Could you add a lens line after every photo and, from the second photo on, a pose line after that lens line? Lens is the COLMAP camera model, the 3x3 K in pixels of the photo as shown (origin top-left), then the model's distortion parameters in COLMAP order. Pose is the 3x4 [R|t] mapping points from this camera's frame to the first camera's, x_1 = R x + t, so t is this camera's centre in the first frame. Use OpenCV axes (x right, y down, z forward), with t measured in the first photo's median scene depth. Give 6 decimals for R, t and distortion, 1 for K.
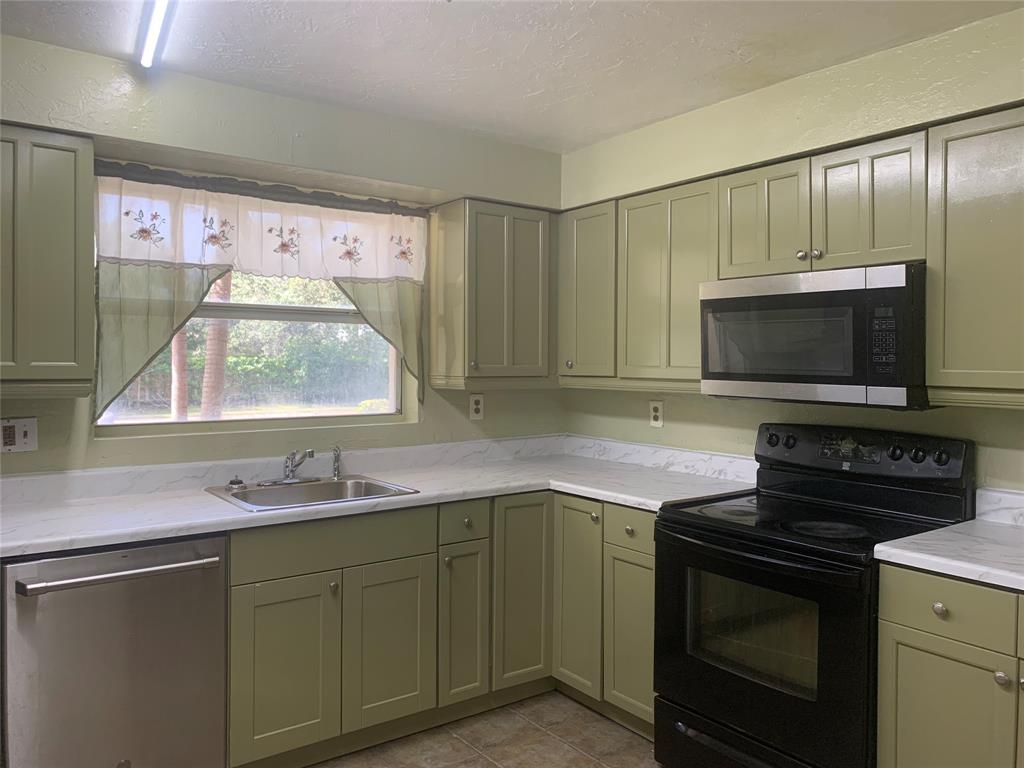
lens RADIAL K [[773.1, 0, 510.8], [0, 773.1, 375.6], [0, 0, 1]] dist [0.022904, -0.025541]
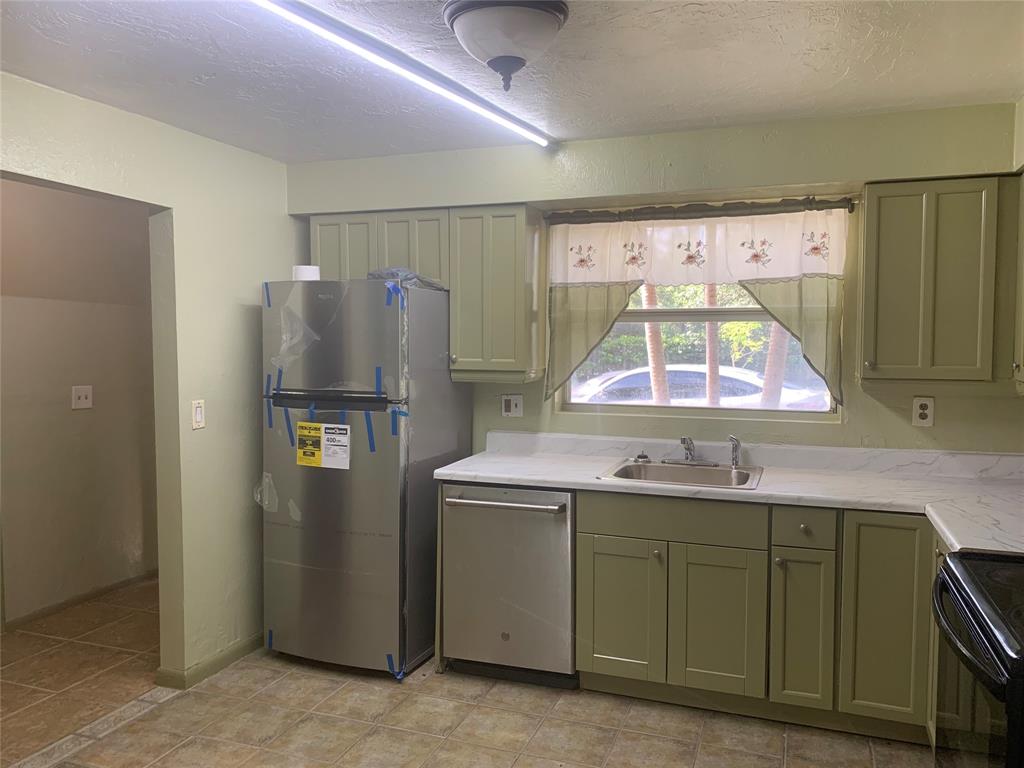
lens RADIAL K [[773.1, 0, 510.4], [0, 773.1, 384.3], [0, 0, 1]] dist [0.022904, -0.025541]
pose [[0.538164, 0.051021, -0.841294, 0.538420], [-0.012259, 0.998534, 0.052714, -0.038091], [0.842751, -0.018056, 0.538001, 0.157356]]
